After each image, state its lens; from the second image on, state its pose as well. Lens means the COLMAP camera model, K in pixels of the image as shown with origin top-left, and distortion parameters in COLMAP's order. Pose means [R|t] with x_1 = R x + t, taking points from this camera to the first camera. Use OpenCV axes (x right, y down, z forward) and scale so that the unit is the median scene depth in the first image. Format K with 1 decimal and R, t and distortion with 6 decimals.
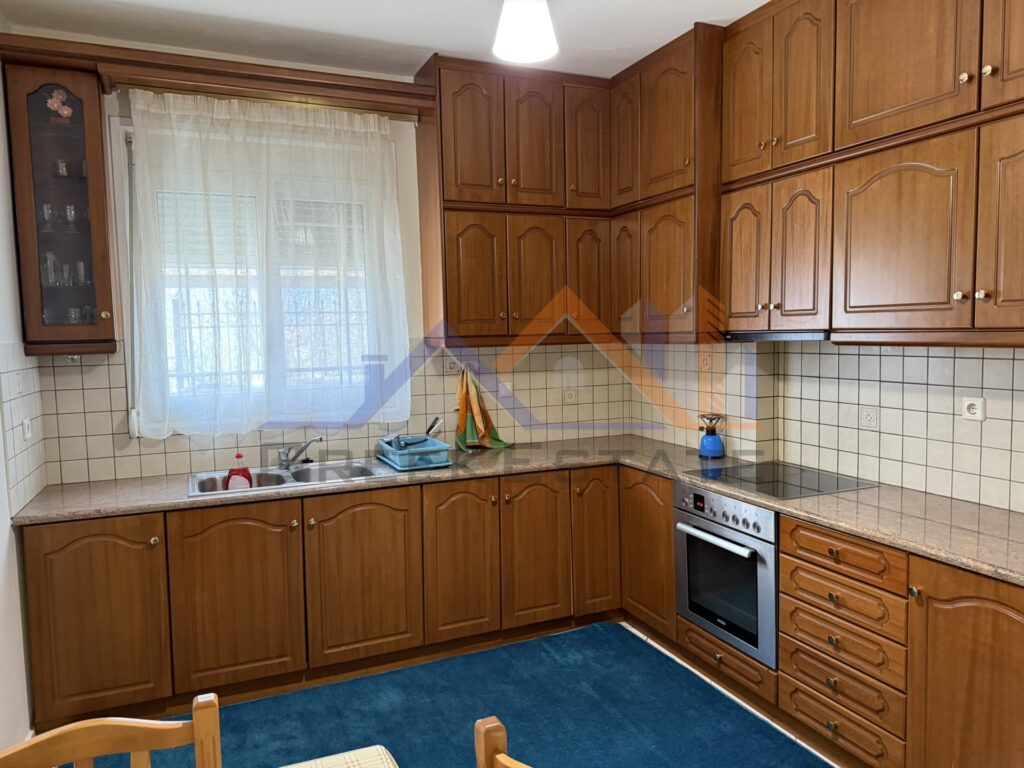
lens RADIAL K [[713.0, 0, 513.3], [0, 713.0, 383.7], [0, 0, 1]] dist [0.048726, -0.069158]
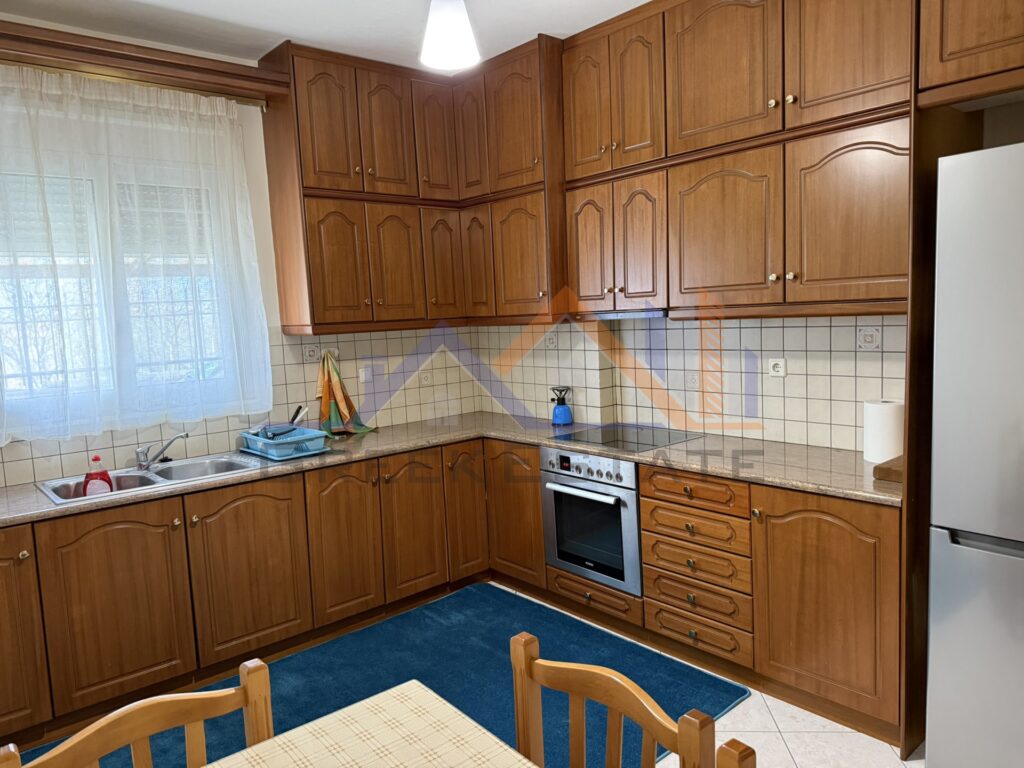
lens RADIAL K [[713.0, 0, 509.5], [0, 713.0, 382.4], [0, 0, 1]] dist [0.048726, -0.069158]
pose [[0.954775, -0.054328, 0.292325, -0.139823], [0.049649, 0.998492, 0.023405, 0.006479], [-0.293155, -0.007833, 0.956033, -0.050077]]
